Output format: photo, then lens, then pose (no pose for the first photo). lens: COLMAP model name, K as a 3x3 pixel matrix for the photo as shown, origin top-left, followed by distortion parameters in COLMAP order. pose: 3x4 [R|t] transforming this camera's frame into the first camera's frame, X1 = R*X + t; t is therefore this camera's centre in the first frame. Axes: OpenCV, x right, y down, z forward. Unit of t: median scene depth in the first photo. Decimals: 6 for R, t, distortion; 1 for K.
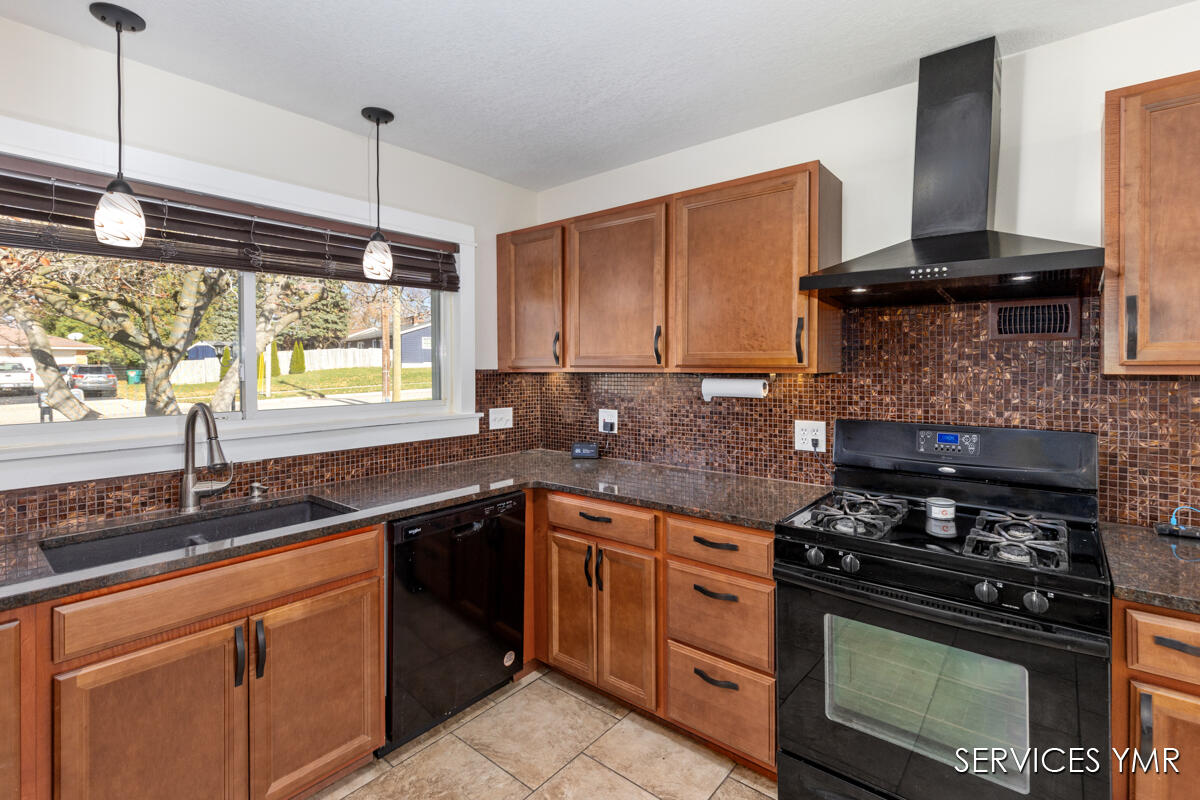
lens RADIAL K [[564.5, 0, 606.6], [0, 564.5, 368.0], [0, 0, 1]] dist [-0.000146, 0.000457]
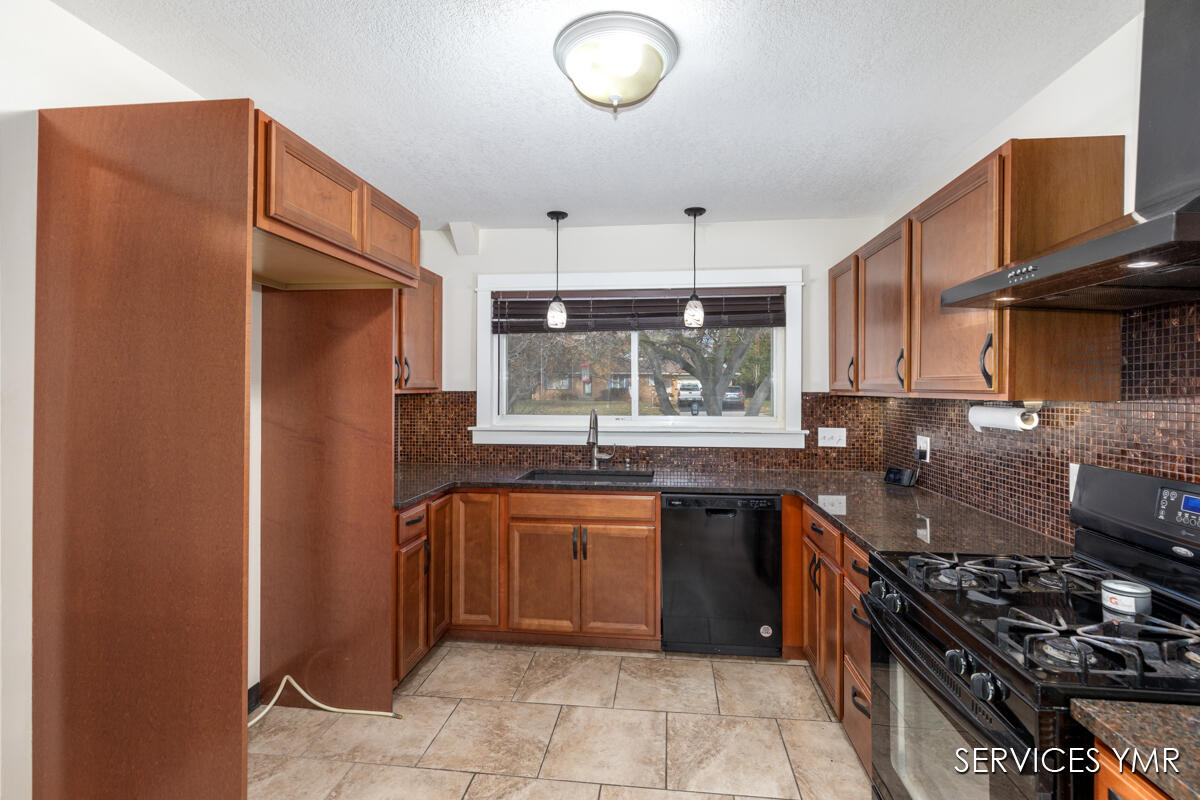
lens RADIAL K [[564.5, 0, 603.0], [0, 564.5, 391.2], [0, 0, 1]] dist [-0.000146, 0.000457]
pose [[0.524973, 0.010420, -0.851055, 0.635541], [-0.010032, 0.999931, 0.006055, -0.002842], [0.851059, 0.005360, 0.525042, 0.062105]]
